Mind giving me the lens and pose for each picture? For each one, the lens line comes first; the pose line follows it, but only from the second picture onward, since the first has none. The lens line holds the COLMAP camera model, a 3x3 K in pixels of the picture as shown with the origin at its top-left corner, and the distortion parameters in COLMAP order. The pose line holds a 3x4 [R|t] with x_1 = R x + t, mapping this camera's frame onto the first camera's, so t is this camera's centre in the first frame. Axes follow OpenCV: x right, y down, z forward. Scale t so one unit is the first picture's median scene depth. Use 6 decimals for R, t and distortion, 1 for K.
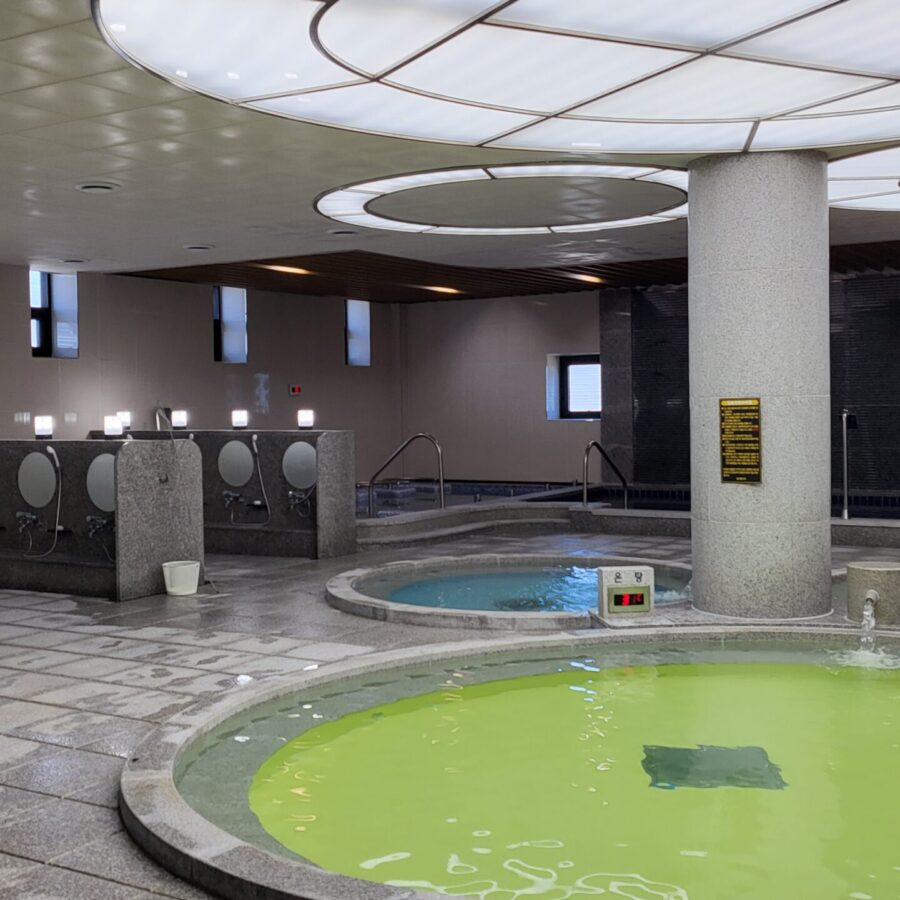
lens RADIAL K [[1269.1, 0, 450.0], [0, 1269.1, 450.0], [0, 0, 1]] dist [0.025597, -0.141984]
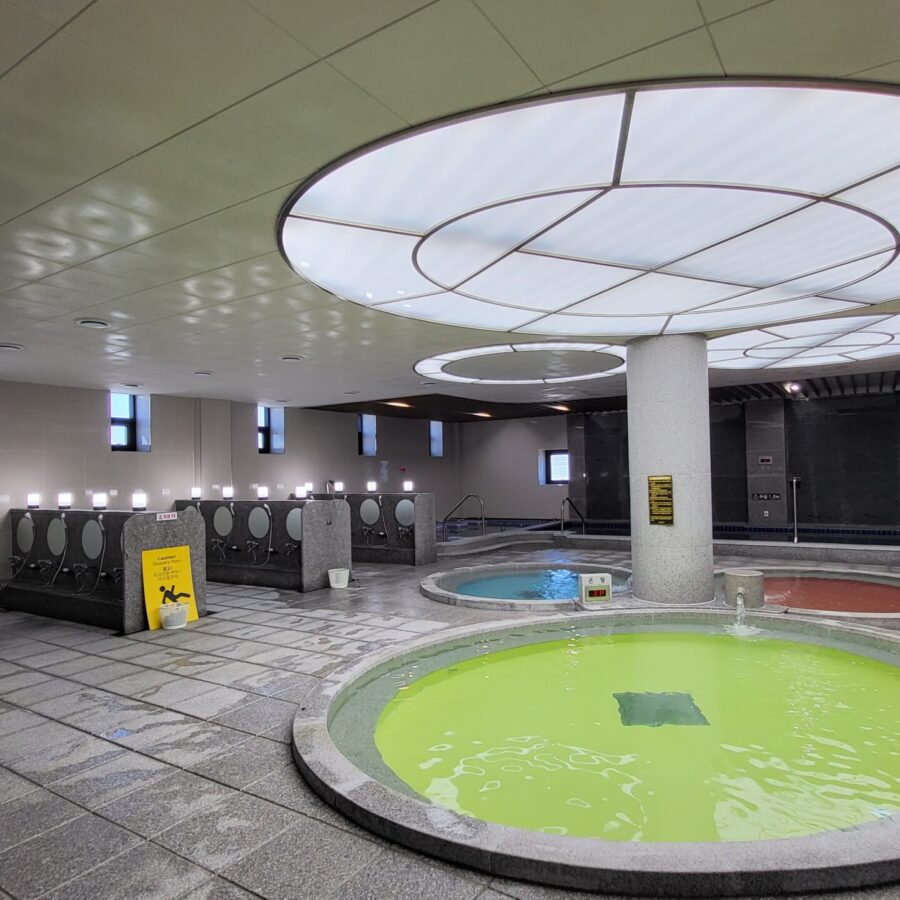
lens RADIAL K [[629.3, 0, 471.5], [0, 629.3, 465.0], [0, 0, 1]] dist [0.001270, 0.002463]
pose [[0.999908, -0.007994, -0.010994, -0.017053], [0.007466, 0.998853, -0.047303, -0.015476], [0.011359, 0.047217, 0.998820, 0.131488]]
